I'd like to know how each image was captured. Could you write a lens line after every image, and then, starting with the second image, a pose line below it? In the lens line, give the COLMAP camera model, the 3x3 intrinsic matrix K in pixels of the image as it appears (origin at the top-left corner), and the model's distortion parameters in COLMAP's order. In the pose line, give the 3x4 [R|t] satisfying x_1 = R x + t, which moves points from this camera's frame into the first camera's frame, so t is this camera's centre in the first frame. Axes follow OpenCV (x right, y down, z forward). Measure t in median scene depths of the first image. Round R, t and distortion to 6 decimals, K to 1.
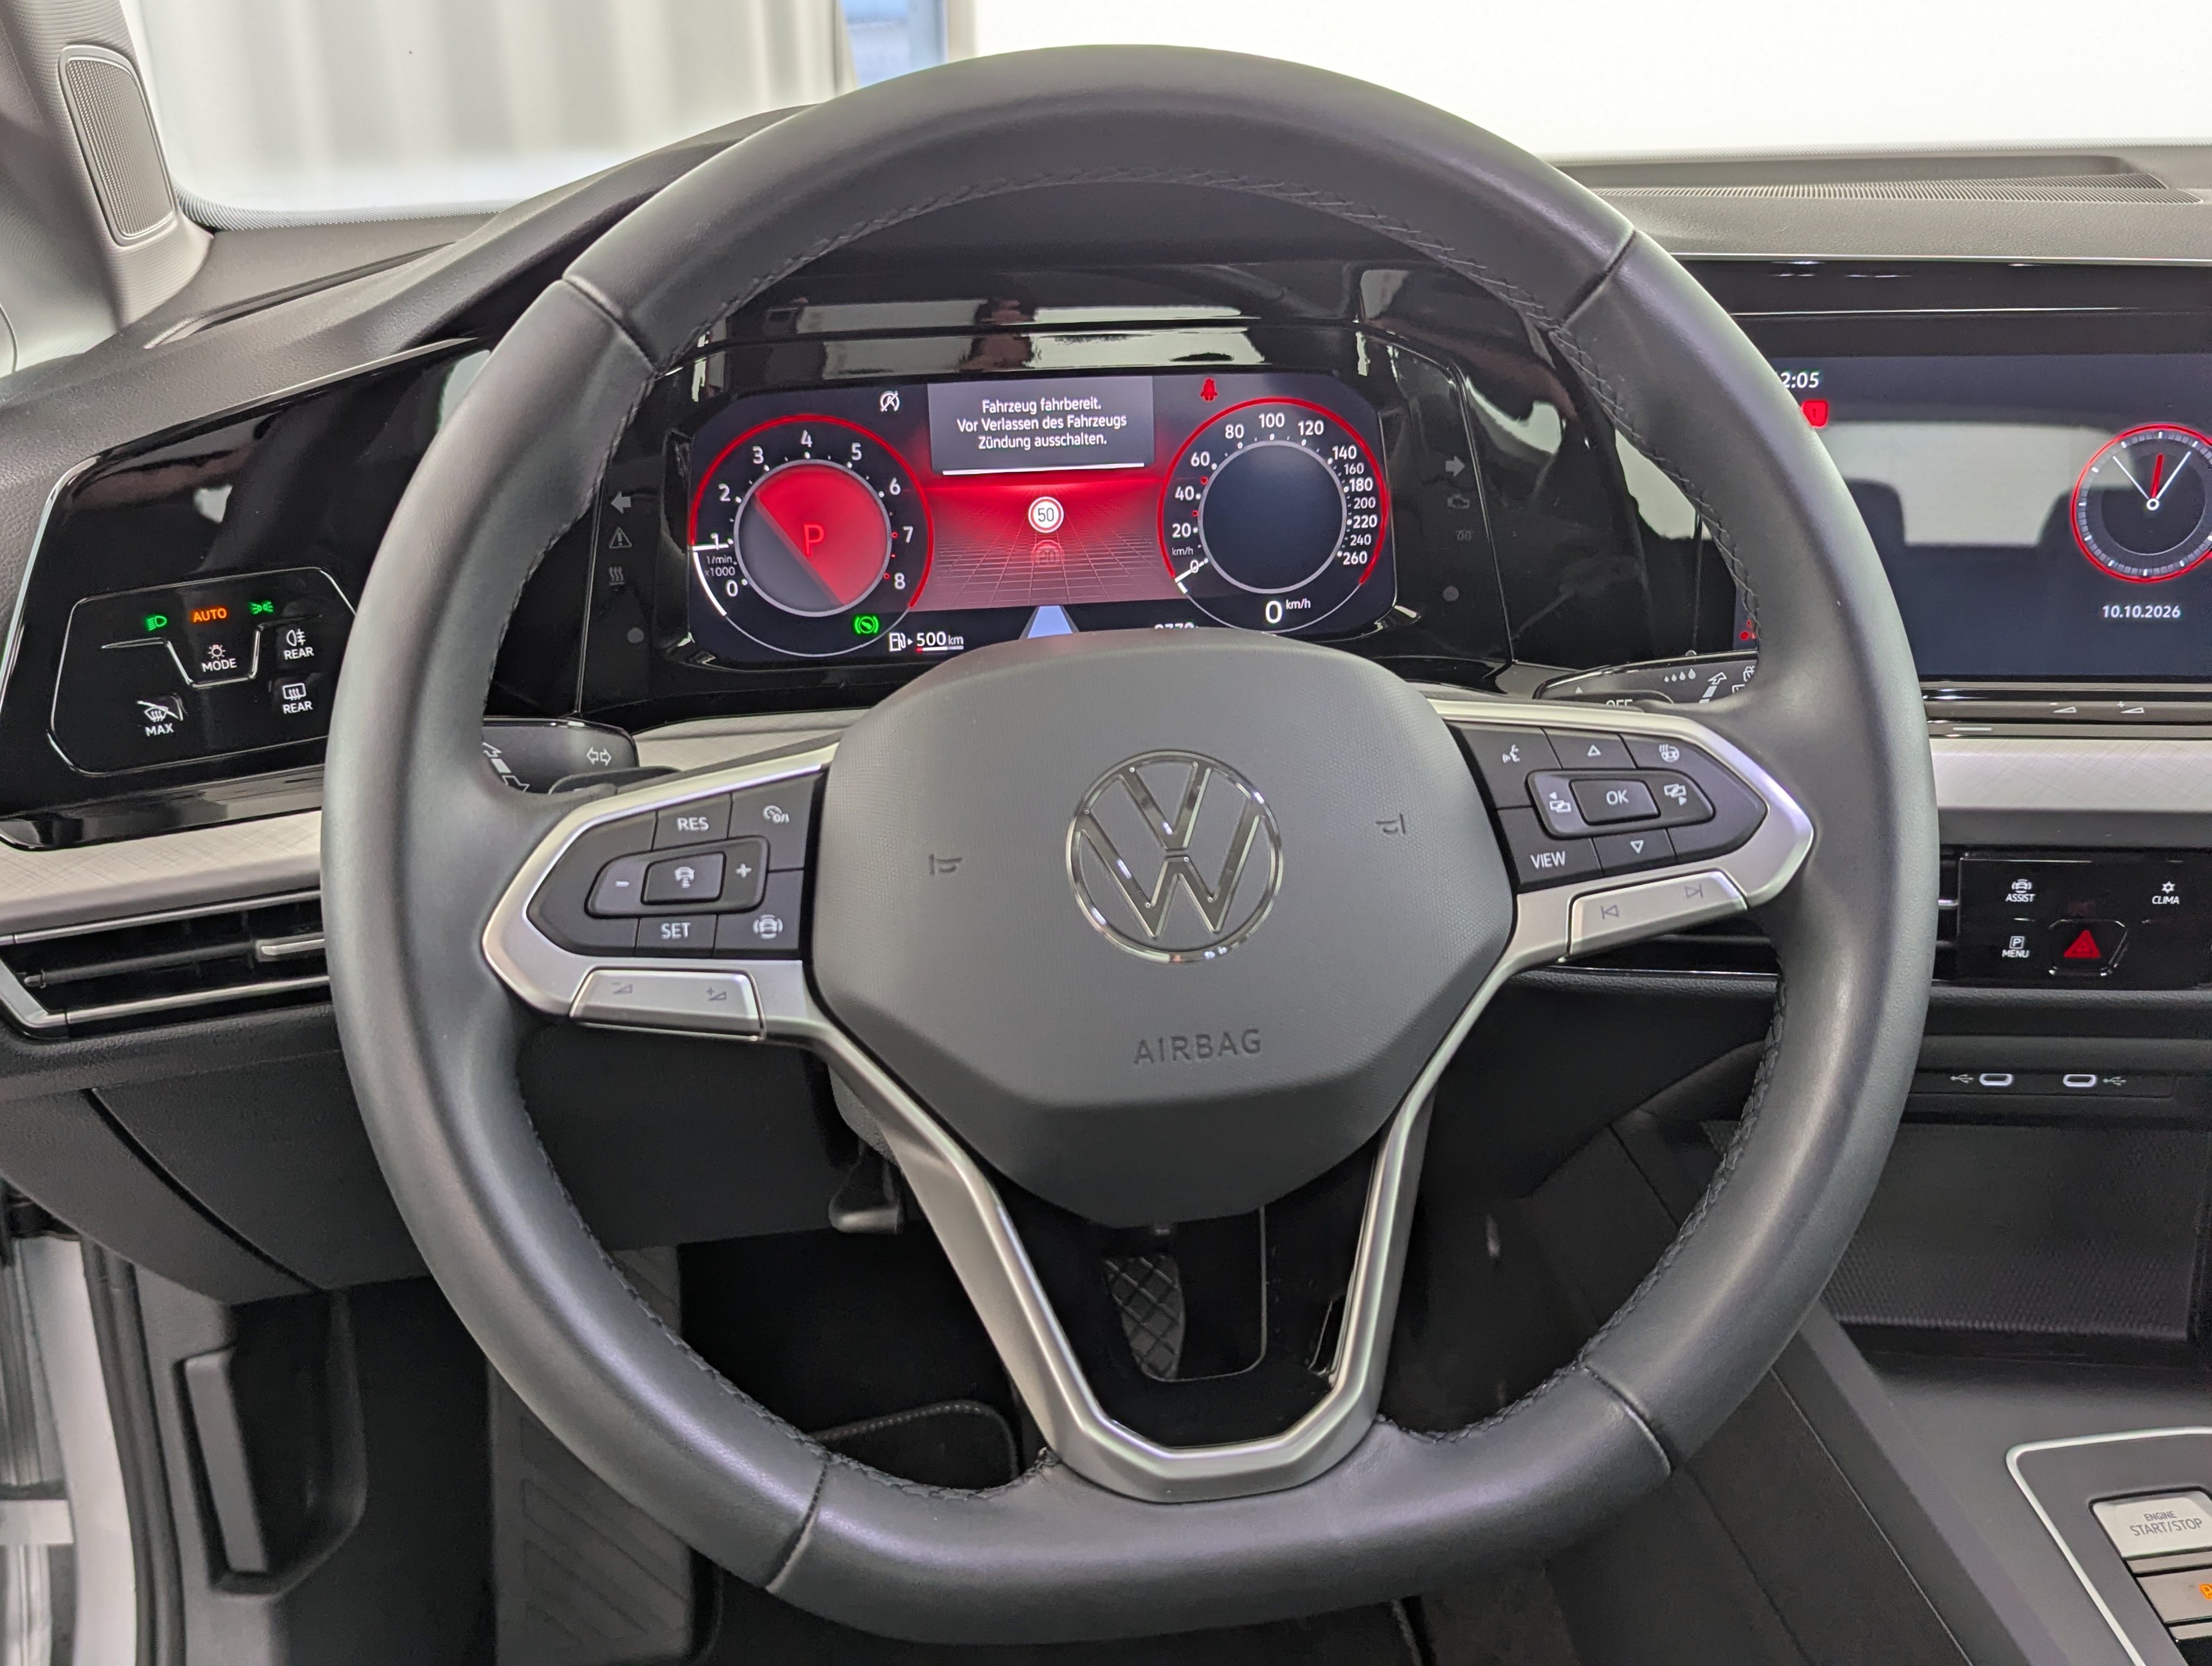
lens RADIAL K [[2053.5, 0, 1106.0], [0, 2053.5, 833.0], [0, 0, 1]] dist [0.156774, -0.431537]
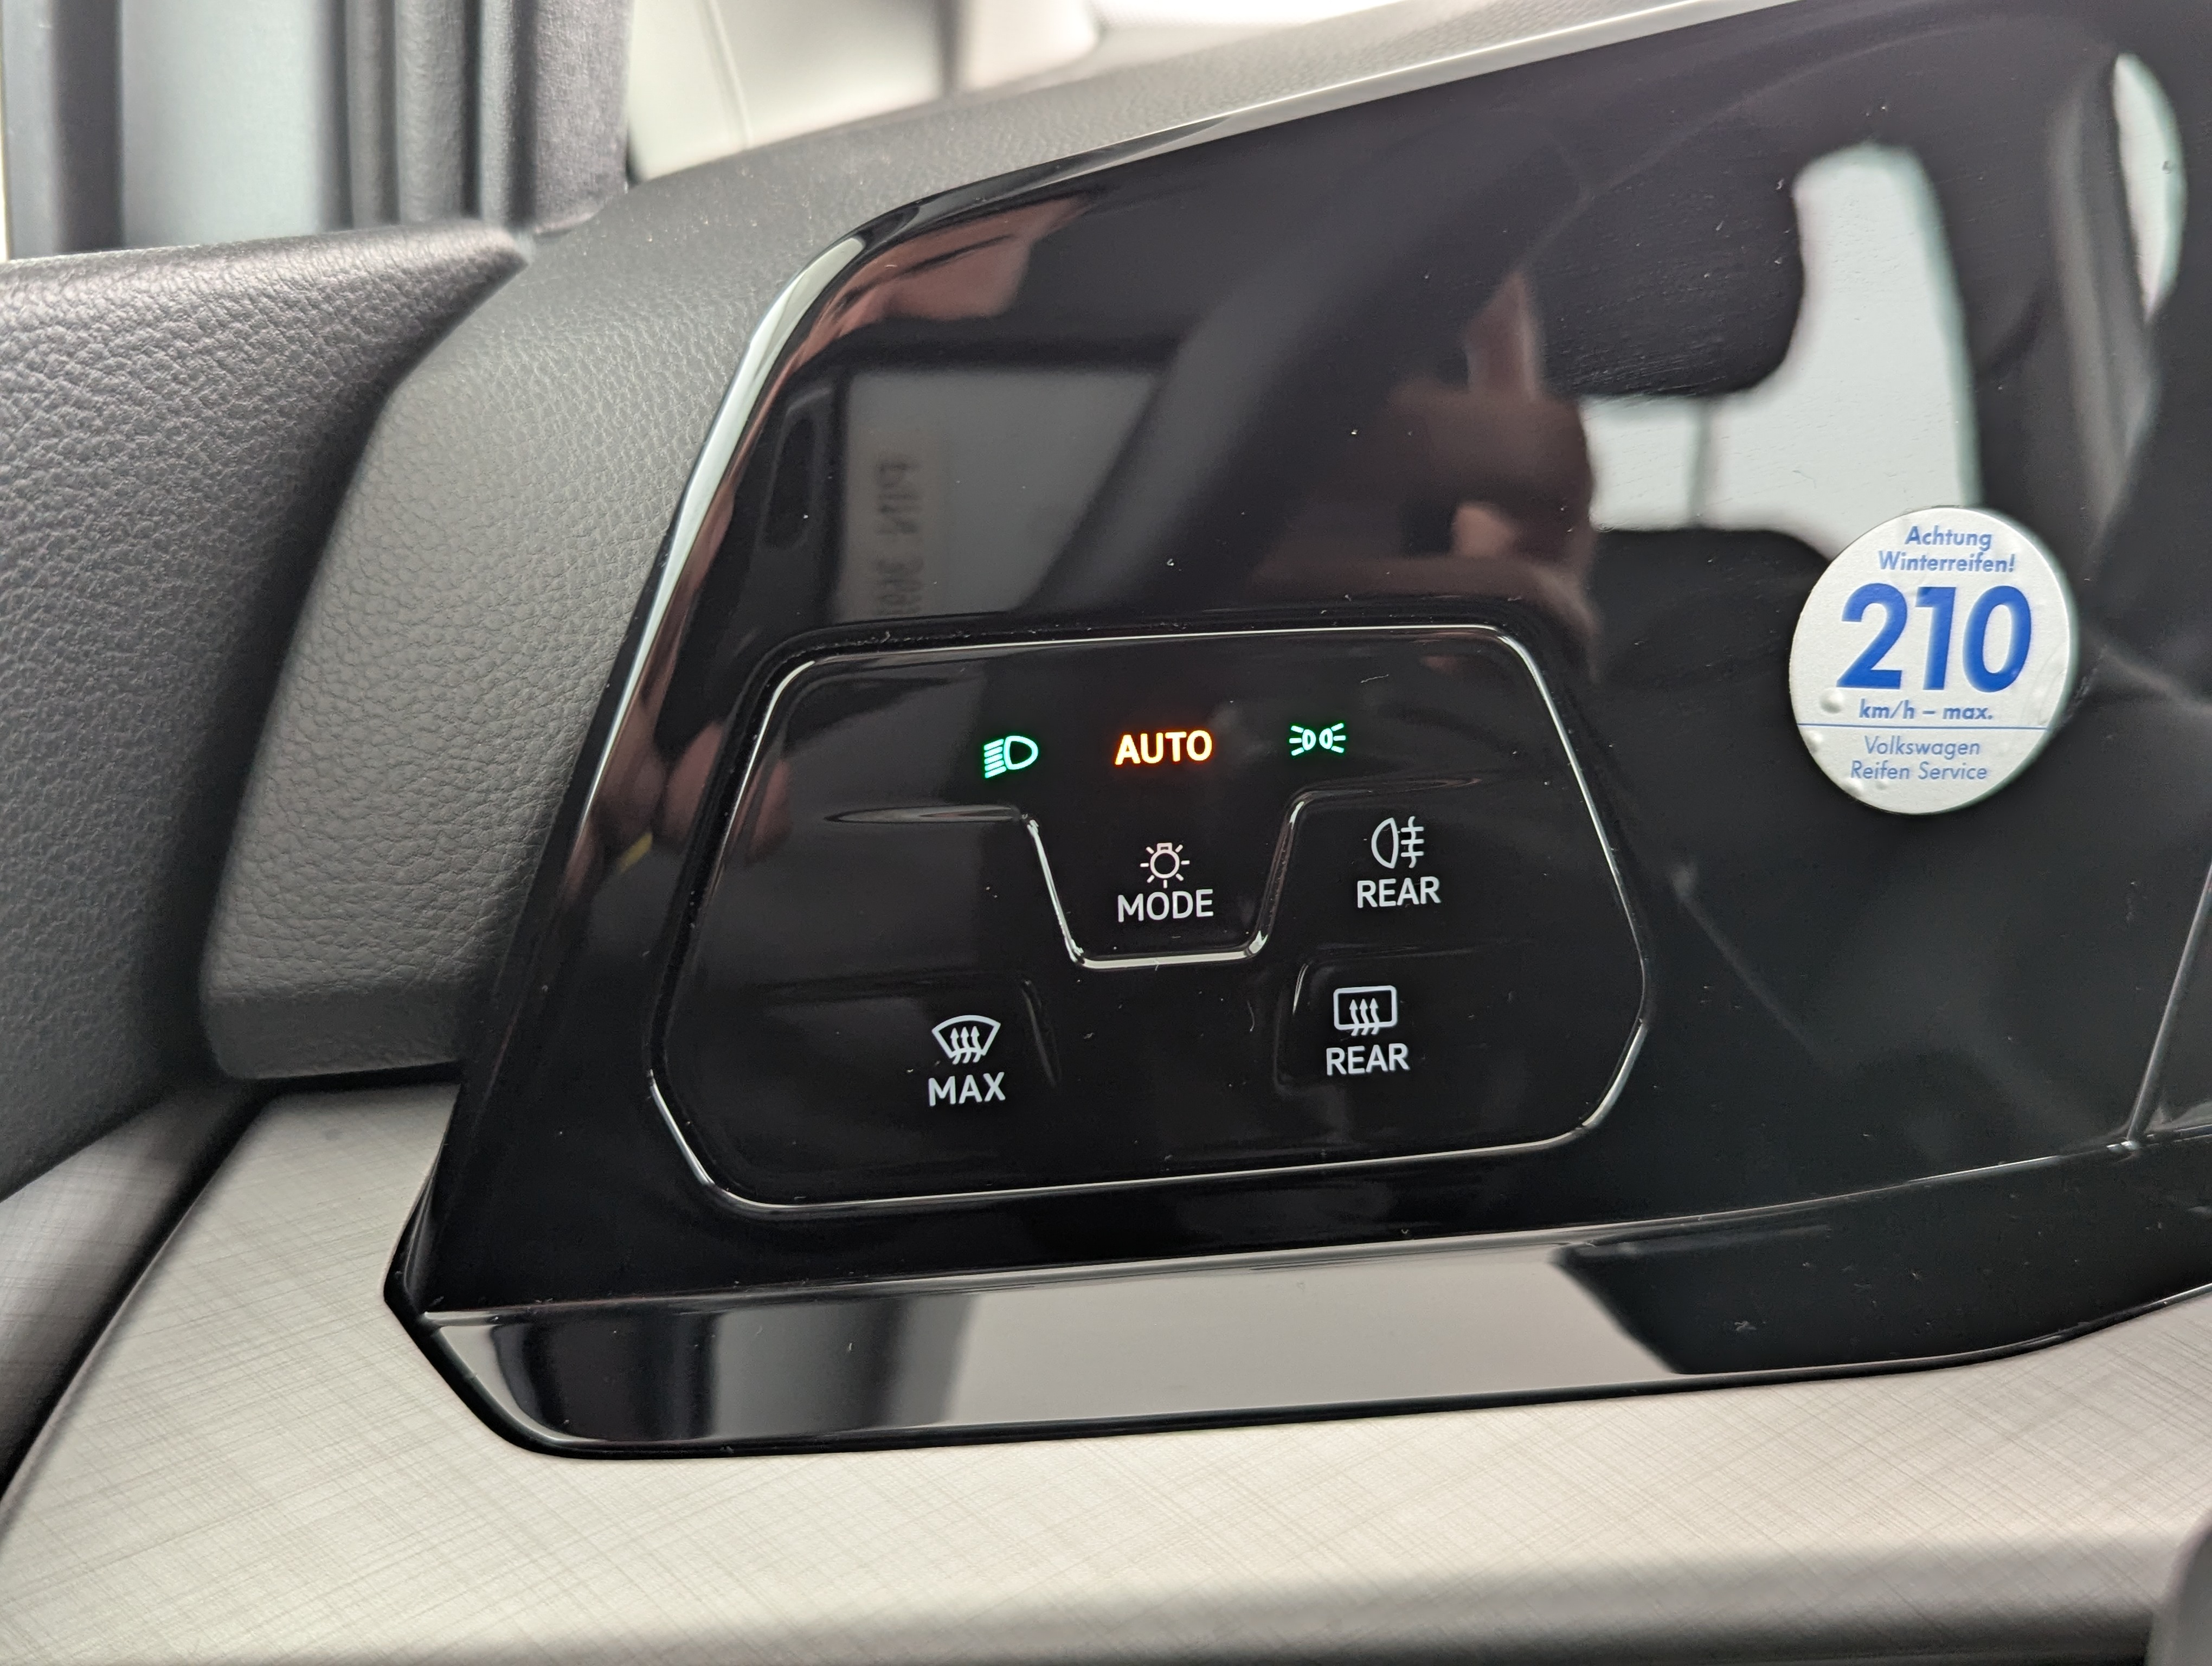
lens RADIAL K [[2055.7, 0, 1106.0], [0, 2055.7, 833.0], [0, 0, 1]] dist [0.047402, -0.012894]
pose [[0.949737, 0.102863, -0.295666, -0.305461], [-0.130997, 0.988394, -0.076924, -0.059038], [0.284322, 0.111789, 0.952189, 0.621389]]
